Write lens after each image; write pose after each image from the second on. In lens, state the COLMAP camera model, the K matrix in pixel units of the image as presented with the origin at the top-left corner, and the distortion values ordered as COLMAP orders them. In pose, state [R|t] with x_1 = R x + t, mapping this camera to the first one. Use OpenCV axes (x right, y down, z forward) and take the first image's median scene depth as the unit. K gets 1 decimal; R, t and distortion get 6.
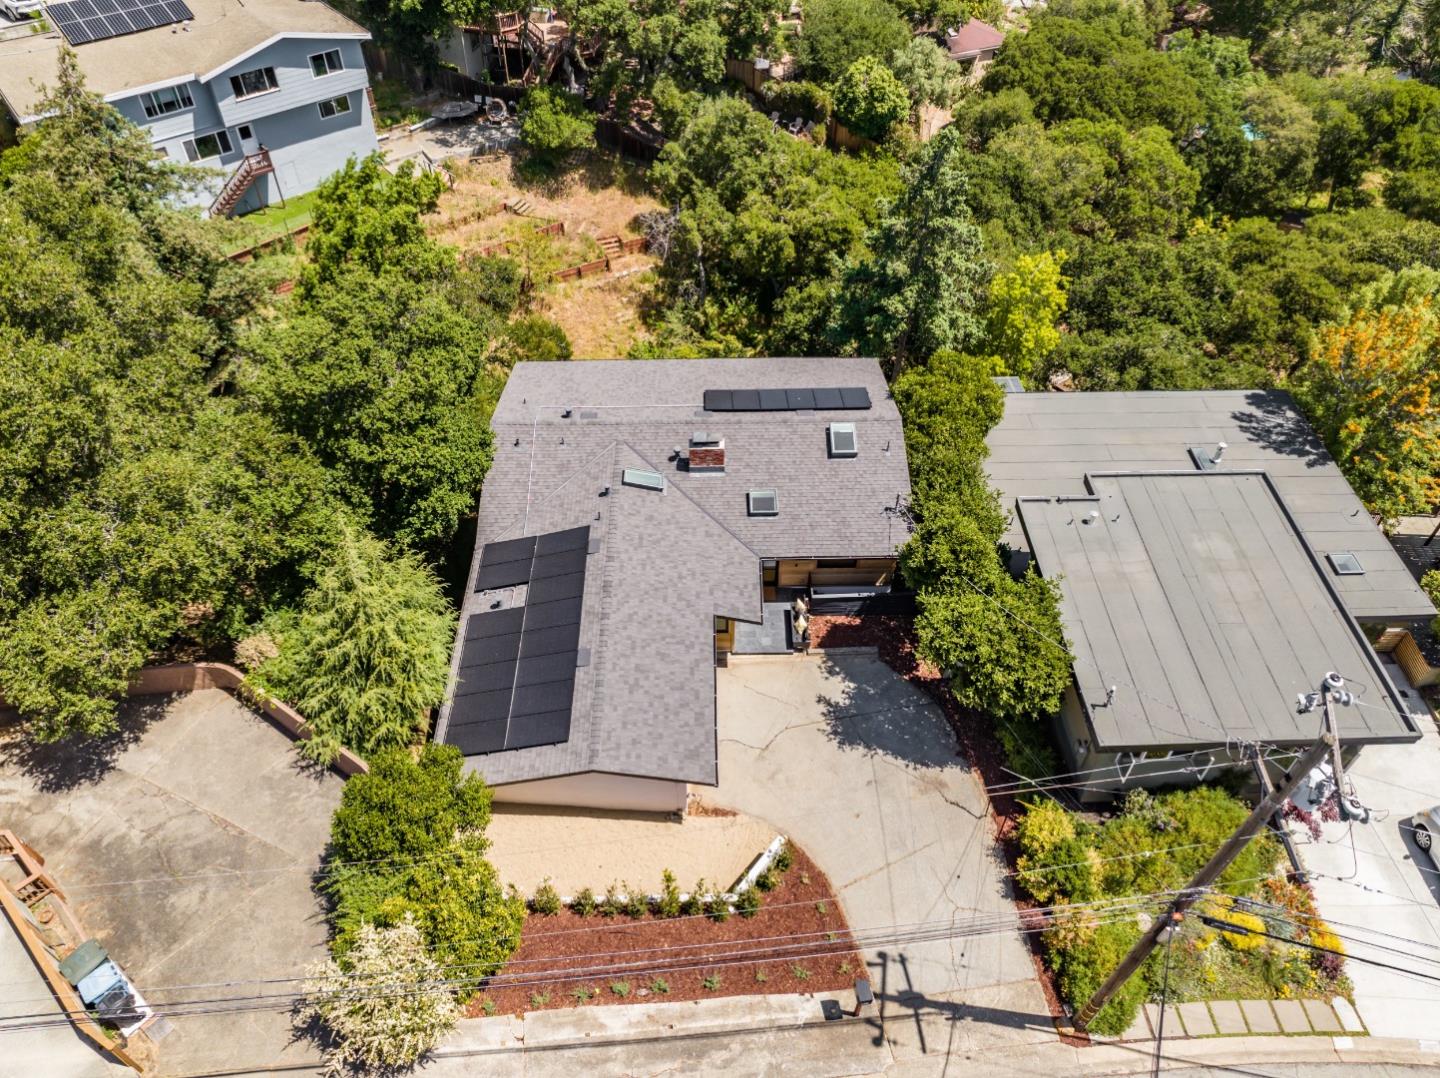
lens RADIAL K [[1023.7, 0, 724.5], [0, 1023.7, 541.0], [0, 0, 1]] dist [-0.042441, -0.000494]
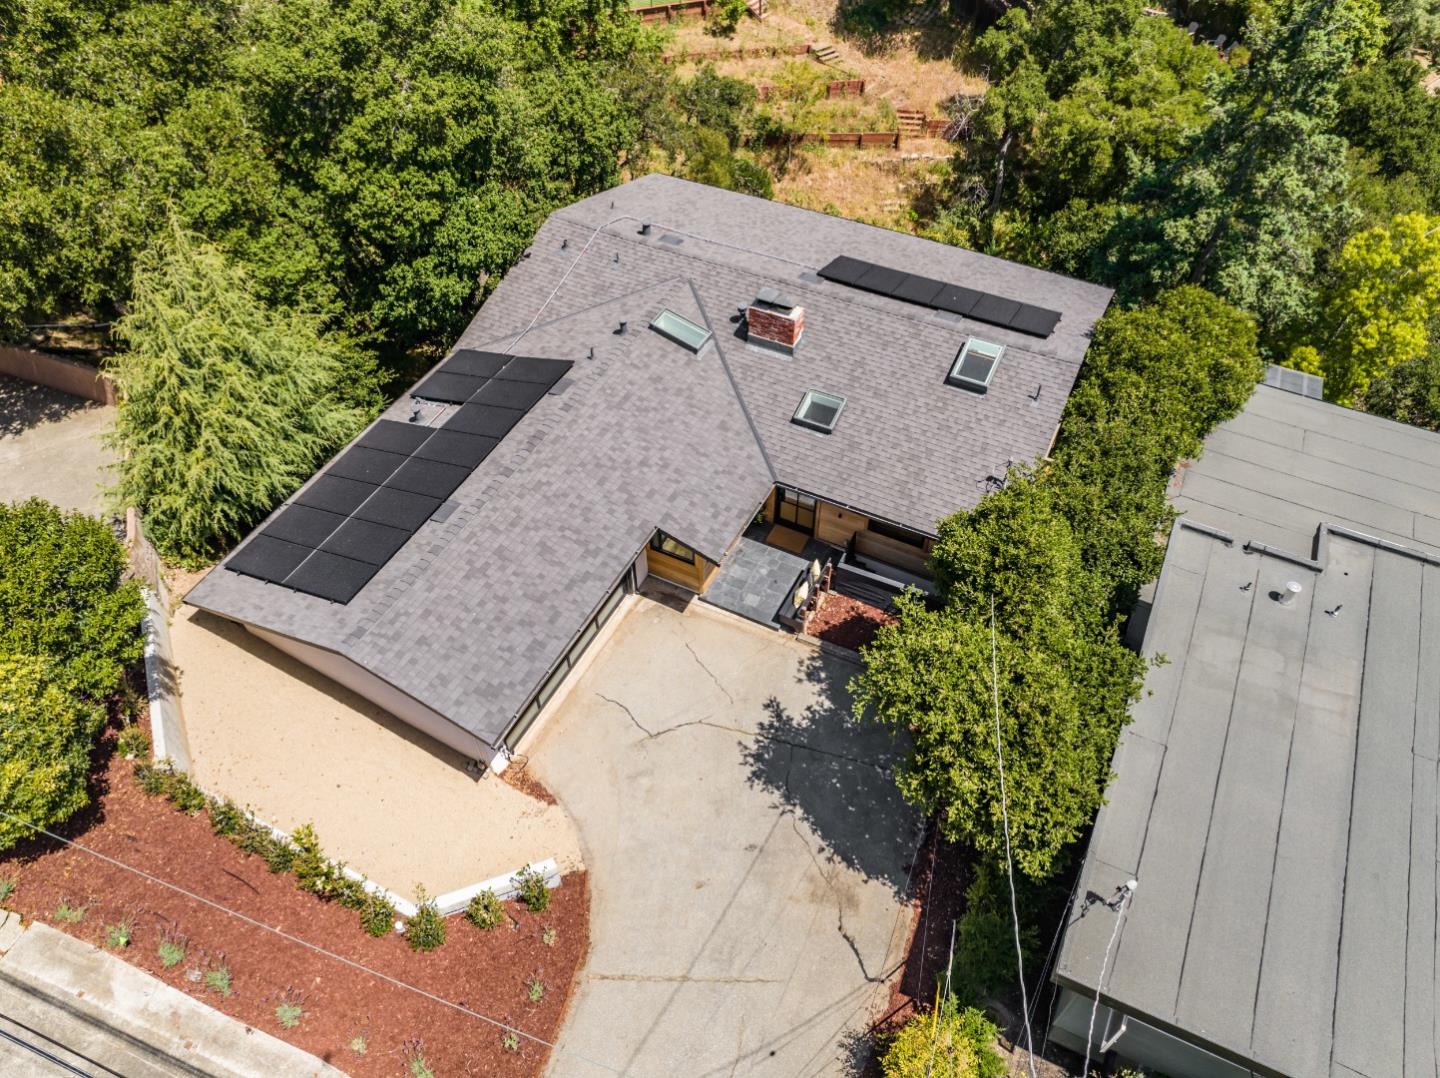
lens RADIAL K [[1023.7, 0, 719.2], [0, 1023.7, 531.0], [0, 0, 1]] dist [-0.042441, -0.000494]
pose [[0.882858, 0.340988, -0.322937, 0.231203], [-0.330937, 0.939598, 0.087387, 0.000603], [0.333229, 0.029722, 0.942377, 0.337240]]
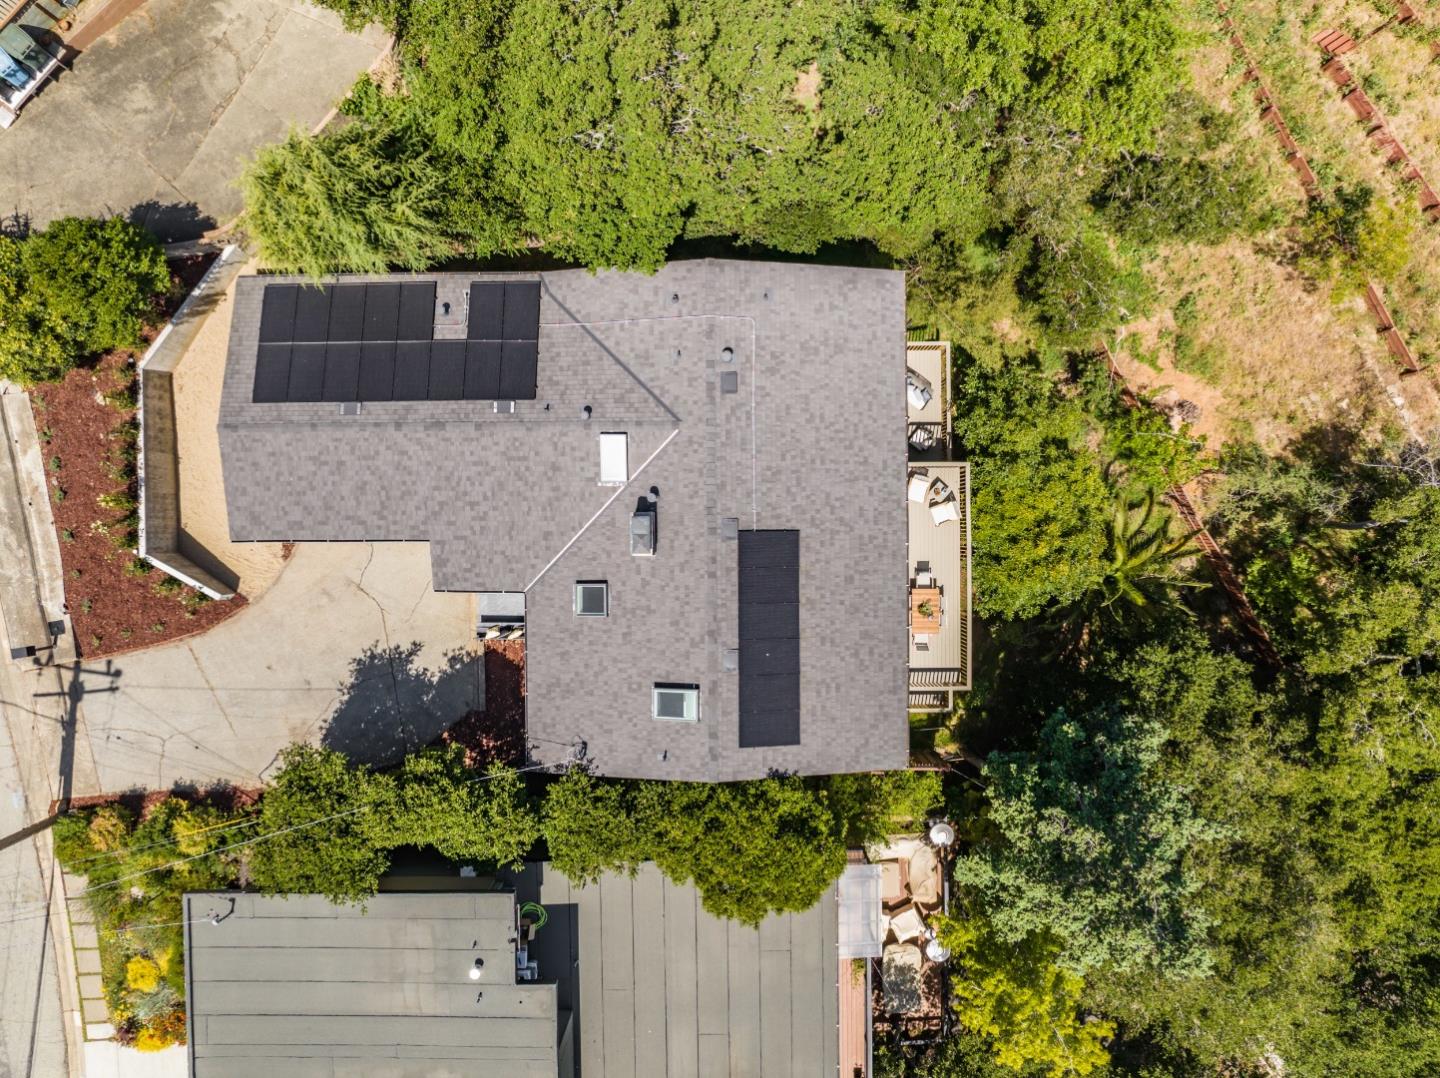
lens RADIAL K [[1023.7, 0, 716.4], [0, 1023.7, 537.4], [0, 0, 1]] dist [-0.042441, -0.000494]
pose [[-0.013908, 0.999902, 0.001338, -0.016483], [-0.702820, -0.010727, 0.711287, -0.724740], [0.711232, 0.008952, 0.702900, 0.484881]]
